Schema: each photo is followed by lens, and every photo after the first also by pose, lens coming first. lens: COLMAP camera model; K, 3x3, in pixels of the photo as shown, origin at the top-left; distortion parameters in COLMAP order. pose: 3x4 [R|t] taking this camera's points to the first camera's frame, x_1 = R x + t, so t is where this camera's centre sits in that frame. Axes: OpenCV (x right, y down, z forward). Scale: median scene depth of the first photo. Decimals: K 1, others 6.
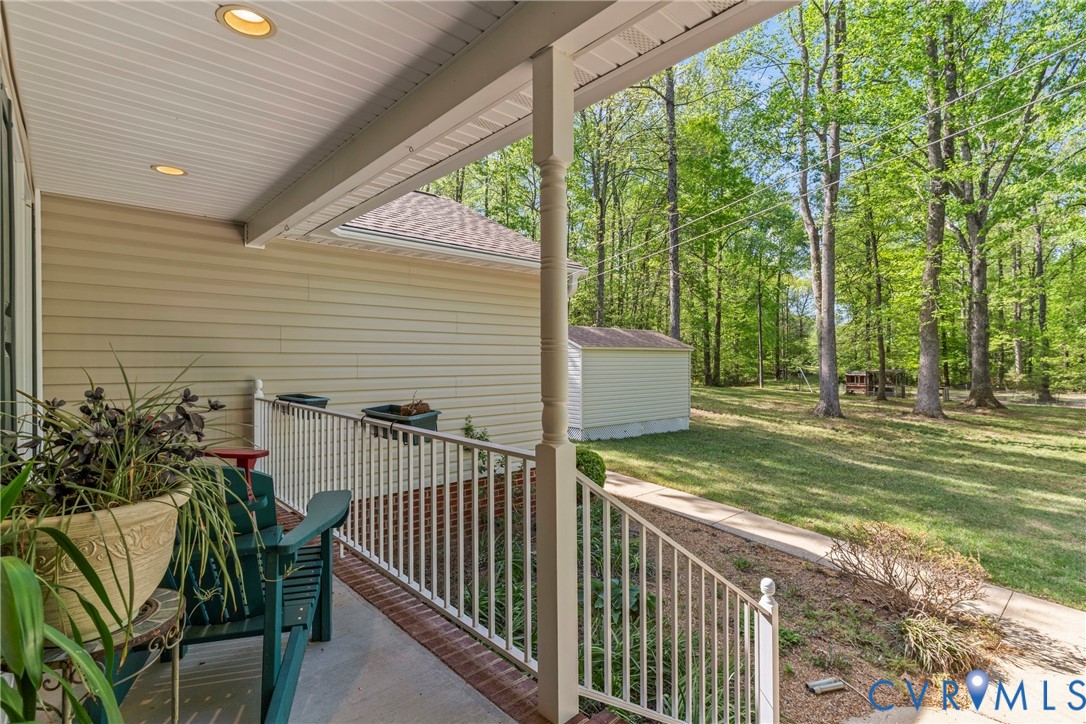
lens RADIAL K [[523.4, 0, 551.3], [0, 523.4, 361.6], [0, 0, 1]] dist [0.015597, -0.000278]
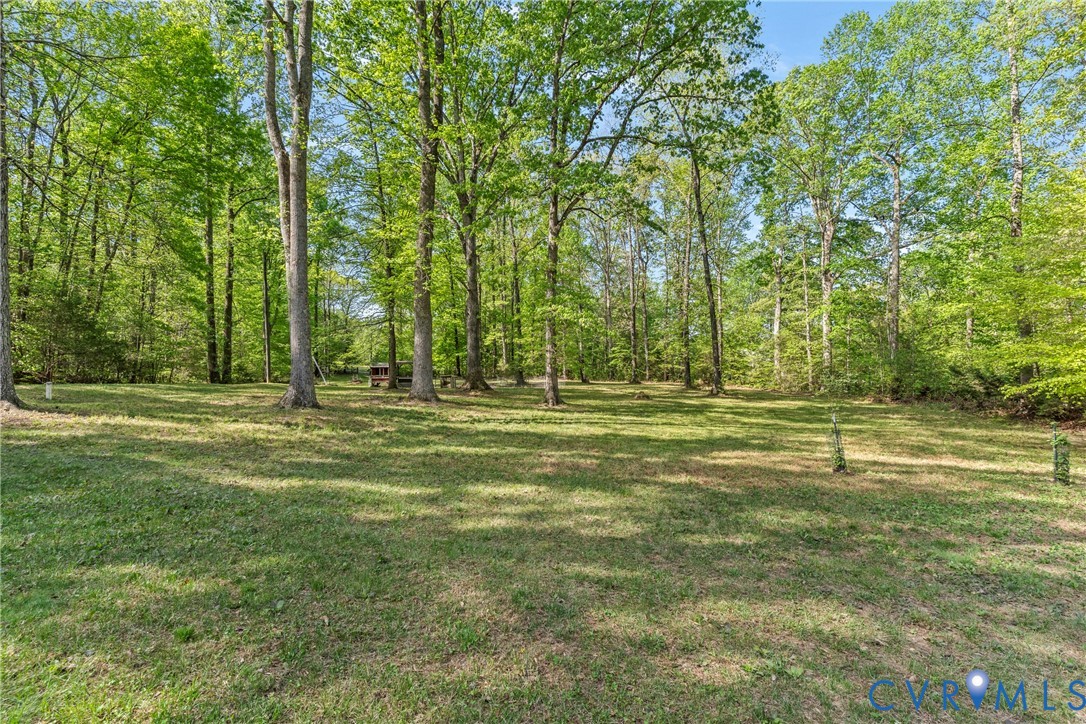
lens RADIAL K [[523.4, 0, 551.3], [0, 523.4, 361.6], [0, 0, 1]] dist [0.015597, -0.000278]
pose [[0.695073, -0.008545, 0.718888, 0.222233], [0.011277, 0.999936, 0.000983, 0.039206], [-0.718851, 0.007423, 0.695125, 0.215812]]
